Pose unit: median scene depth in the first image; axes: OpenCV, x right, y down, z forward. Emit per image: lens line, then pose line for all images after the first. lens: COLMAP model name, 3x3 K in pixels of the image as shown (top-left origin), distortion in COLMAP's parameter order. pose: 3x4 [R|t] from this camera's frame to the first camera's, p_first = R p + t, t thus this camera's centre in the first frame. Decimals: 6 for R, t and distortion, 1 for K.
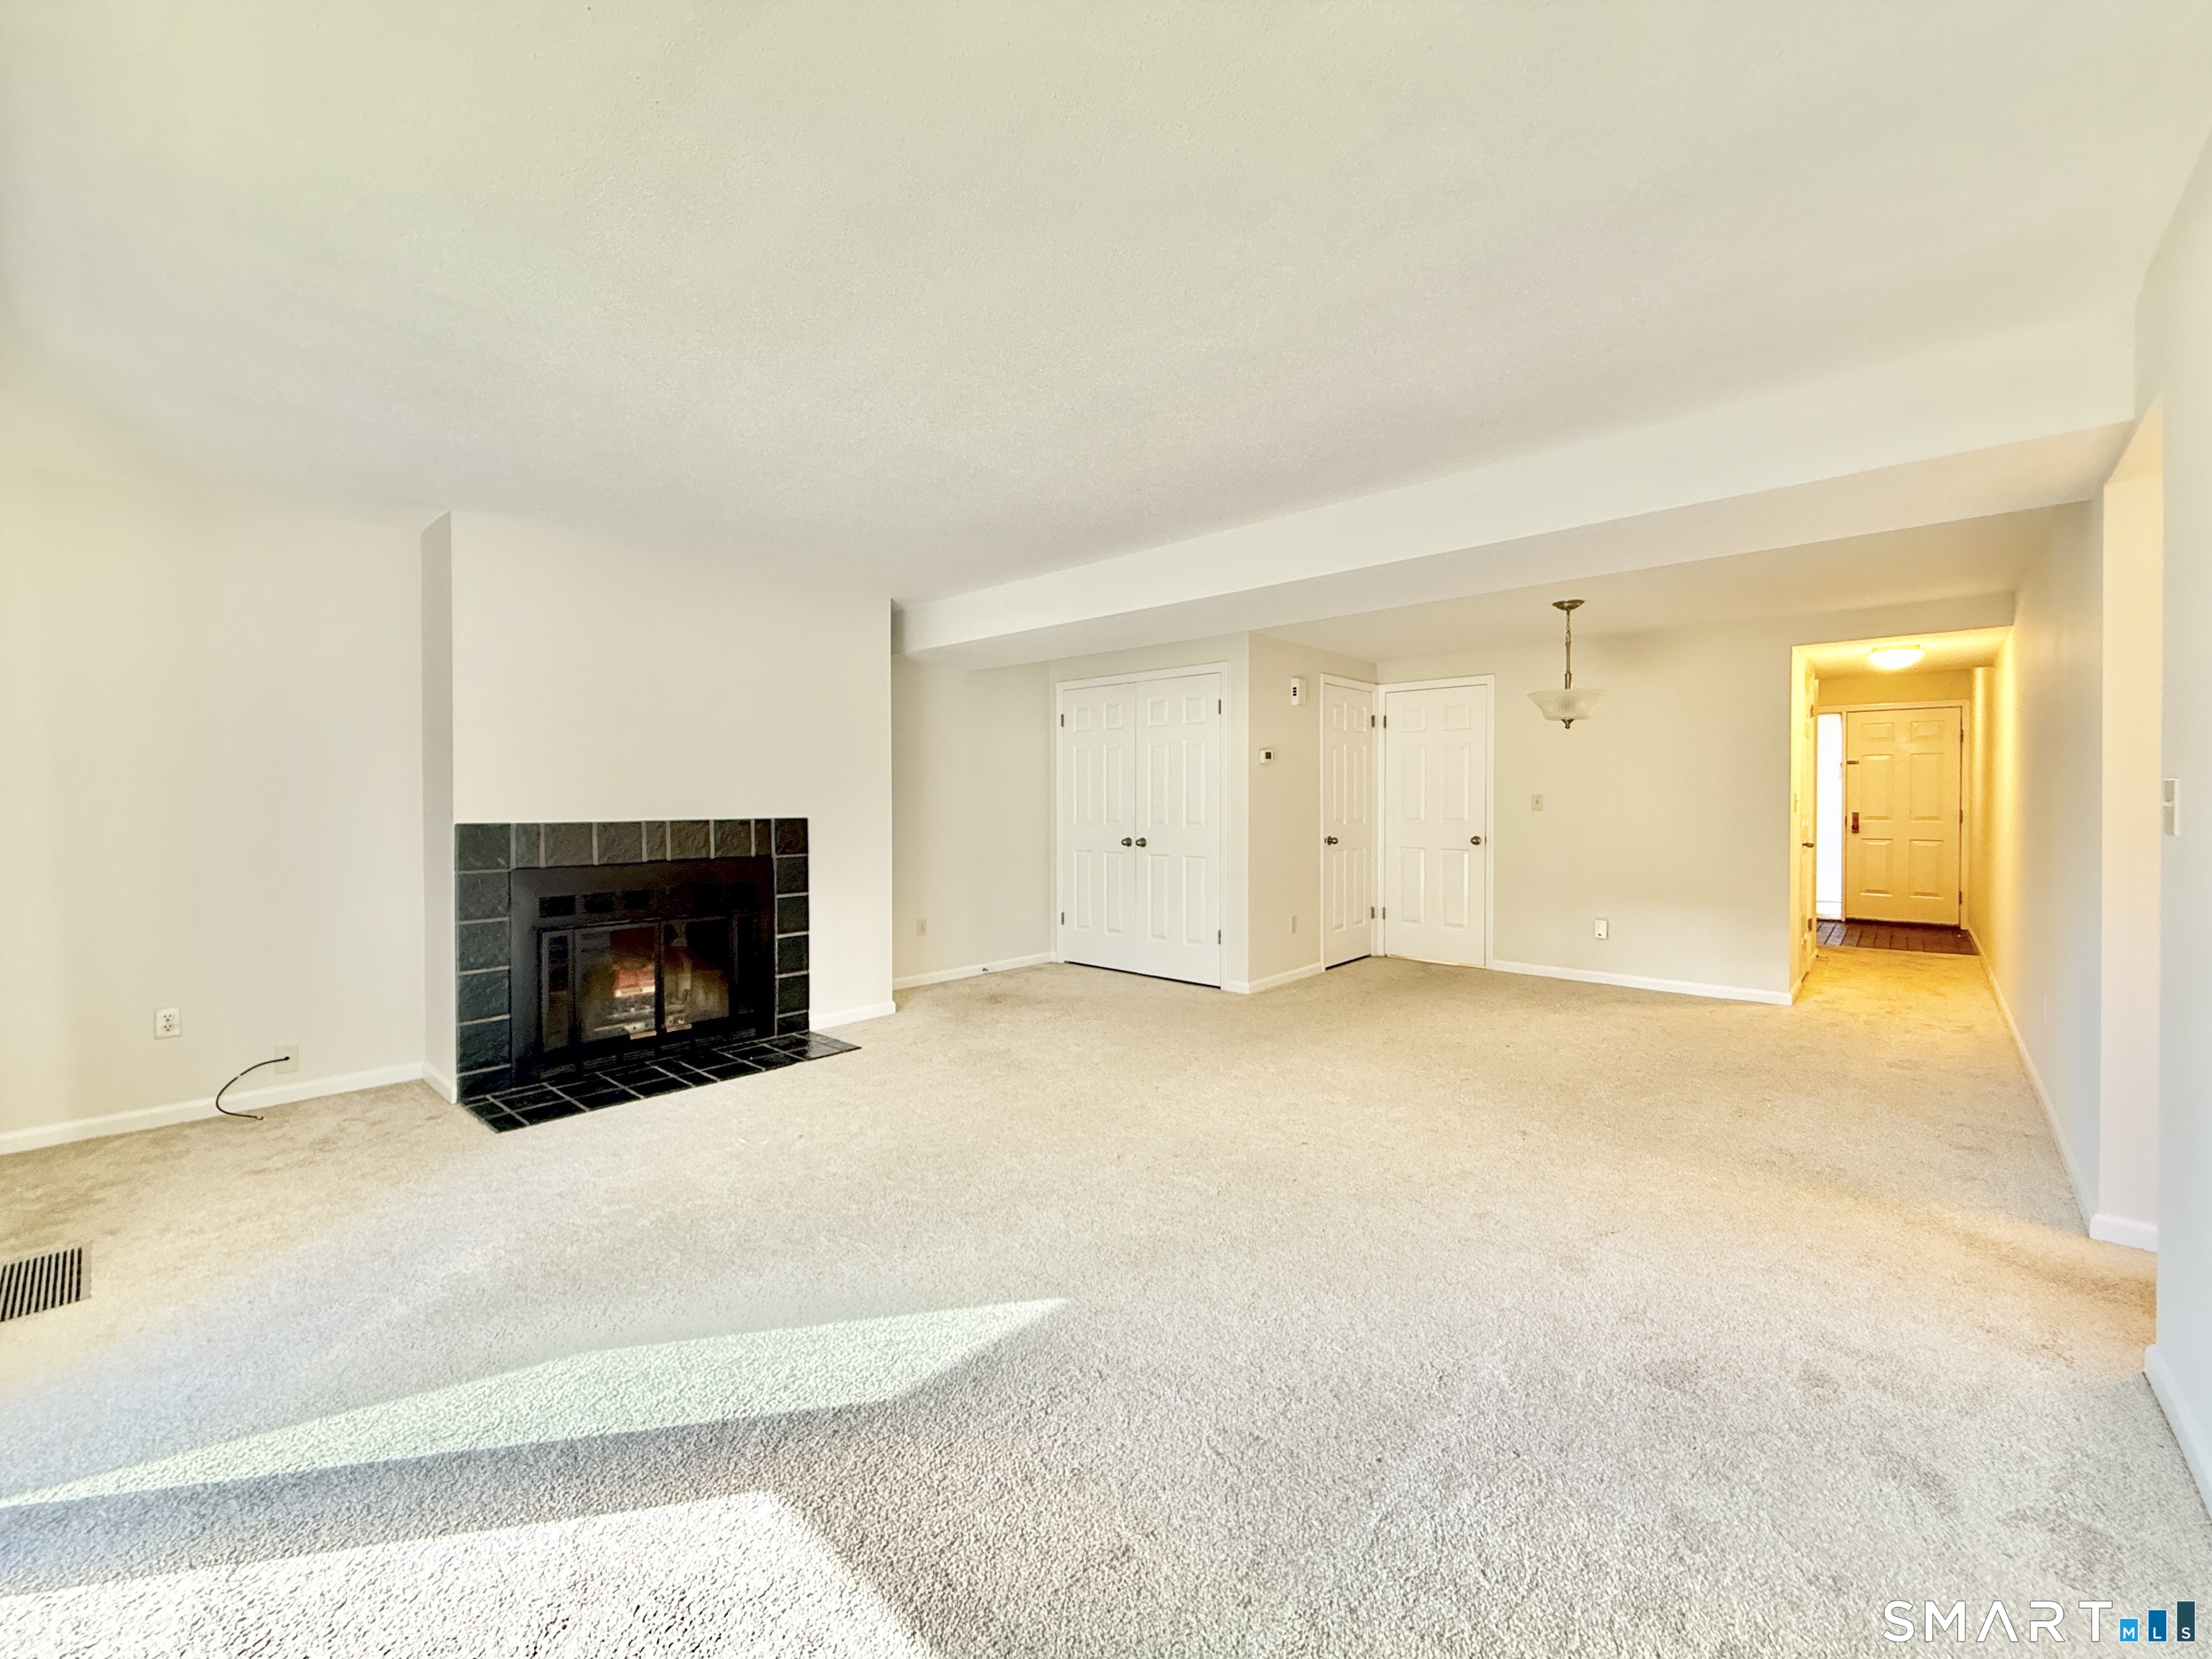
lens RADIAL K [[900.3, 0, 1104.2], [0, 900.3, 805.3], [0, 0, 1]] dist [-0.002366, -0.000304]
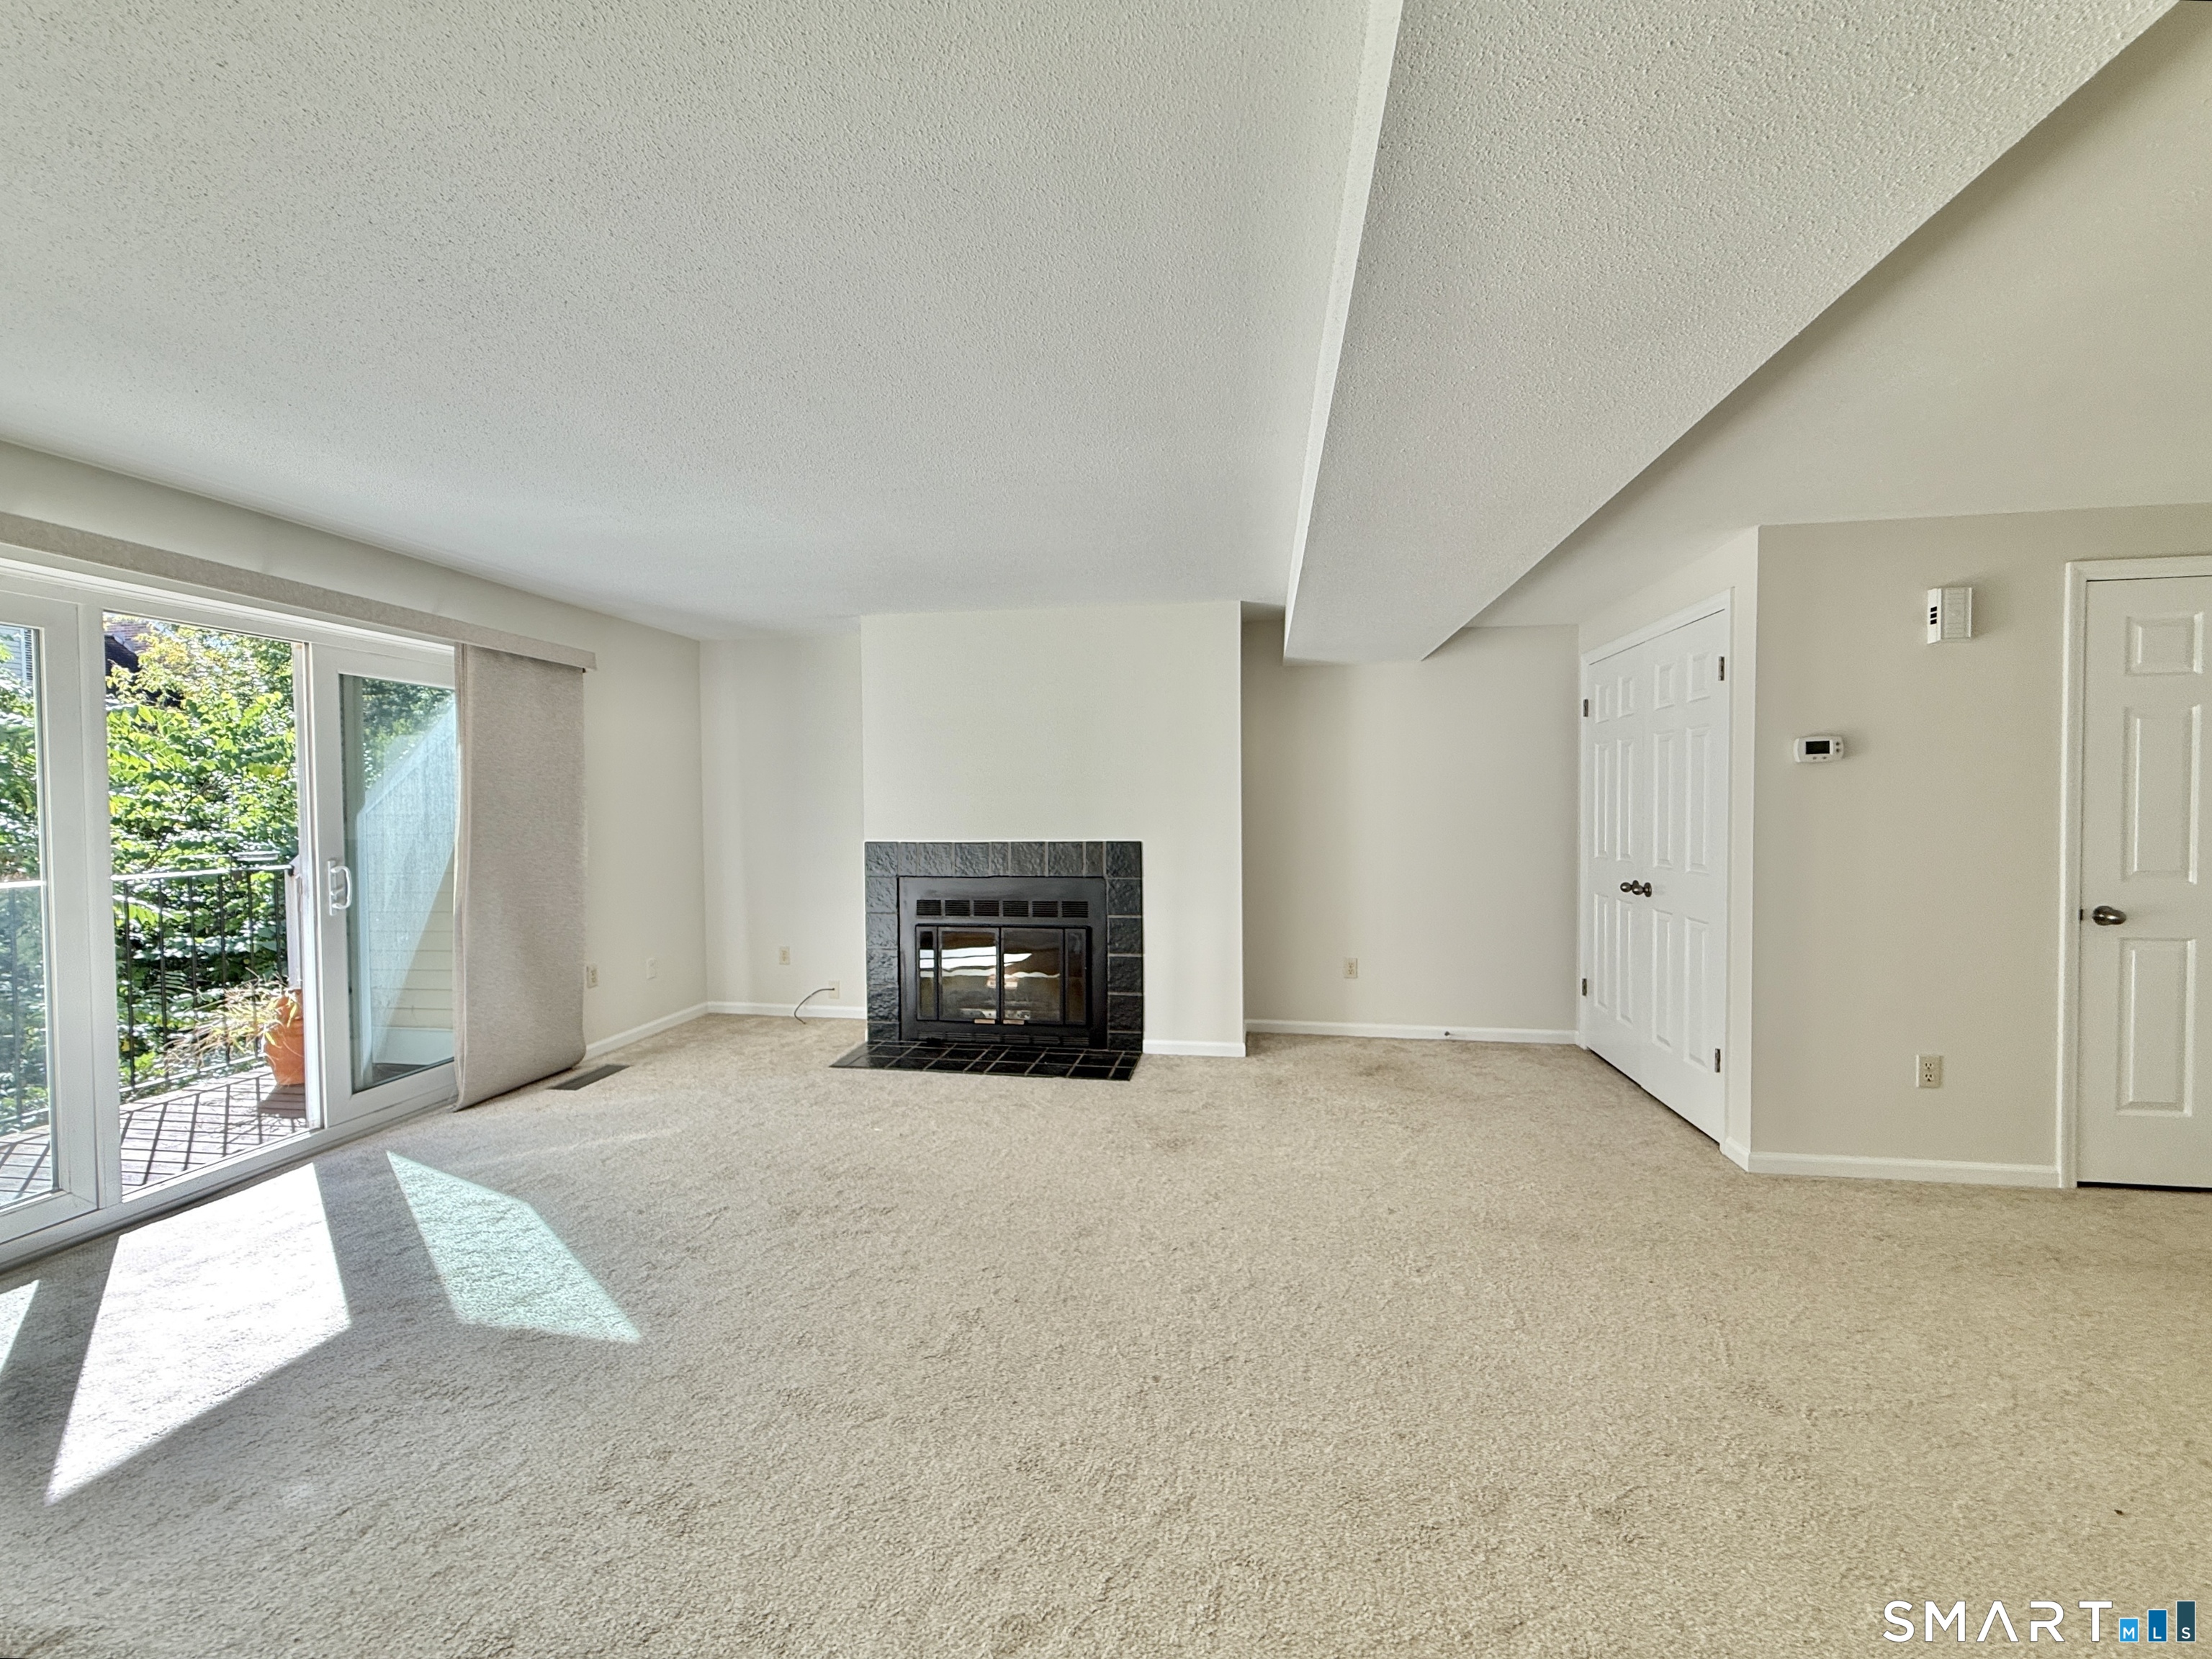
lens RADIAL K [[898.9, 0, 1057.7], [0, 898.9, 831.6], [0, 0, 1]] dist [0.001201, 0.000079]
pose [[0.534812, 0.018841, -0.844761, 0.489743], [0.000596, 0.999743, 0.022675, -0.021259], [0.844971, -0.012630, 0.534664, 0.401165]]
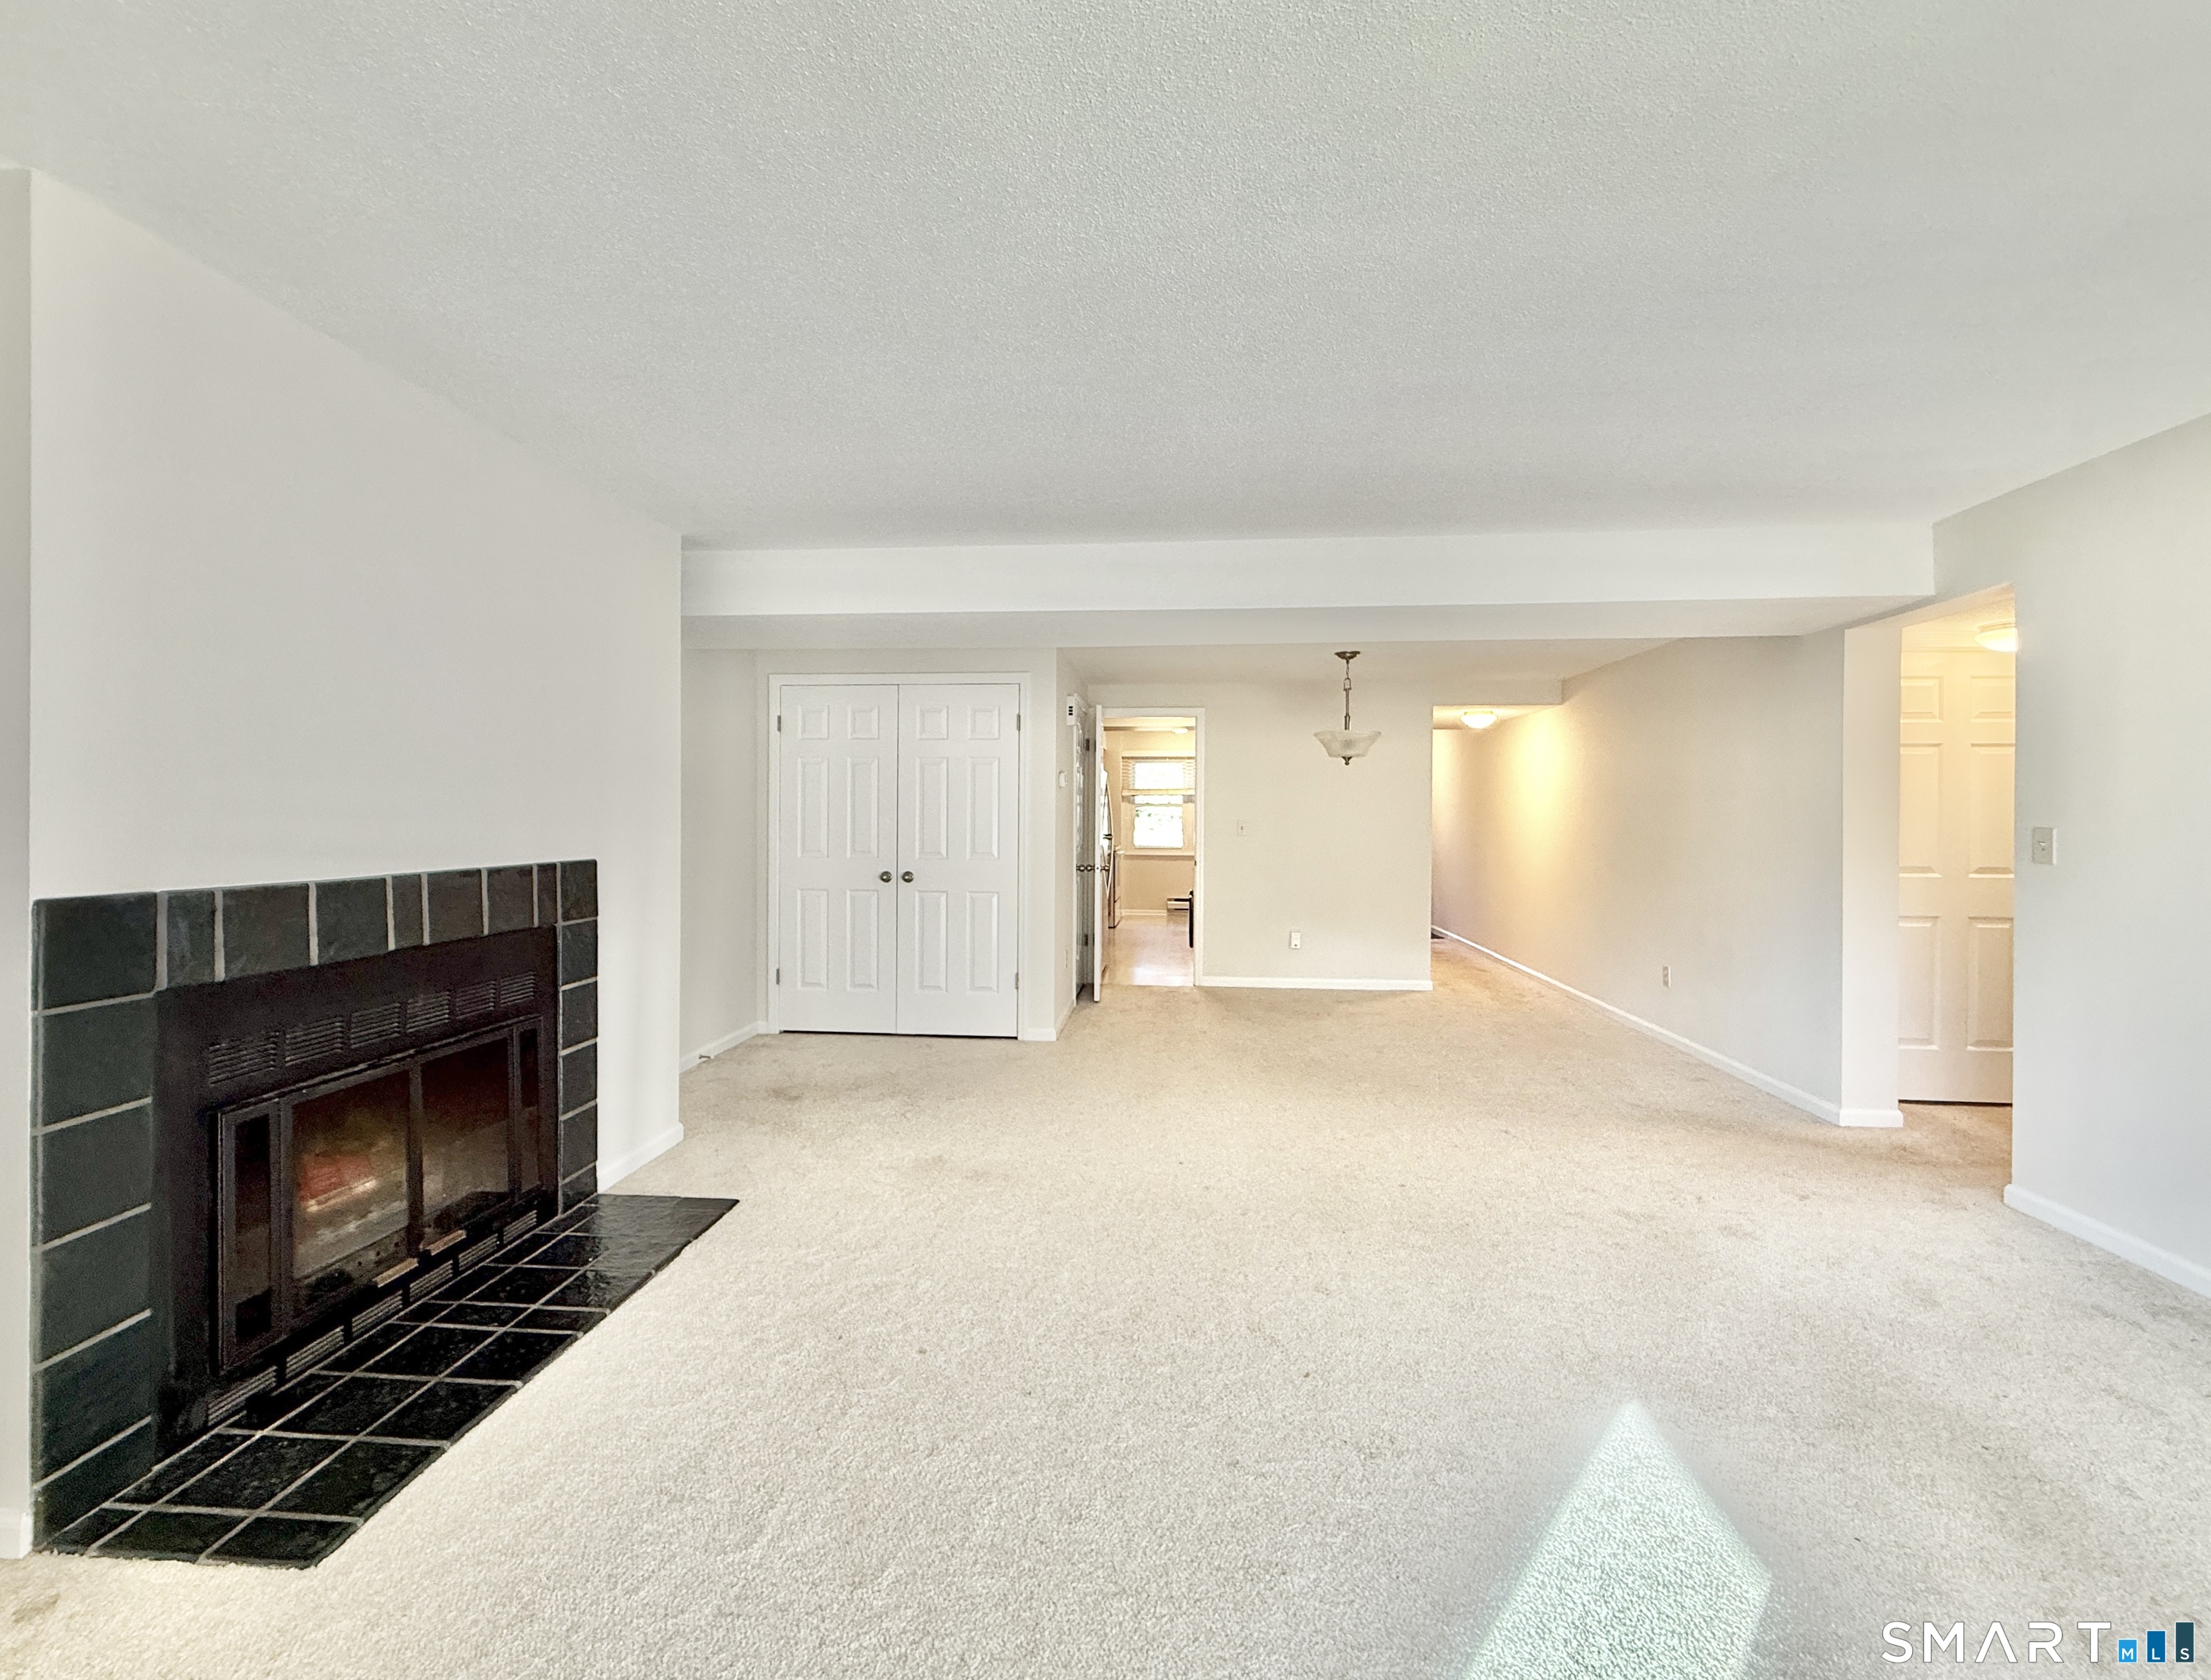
lens RADIAL K [[936.4, 0, 1106.9], [0, 936.4, 815.6], [0, 0, 1]] dist [-0.000371, -0.000452]
pose [[0.799783, 0.005803, 0.600261, -0.458725], [-0.002543, 0.999977, -0.006279, -0.014940], [-0.600284, 0.003495, 0.799779, 0.263563]]
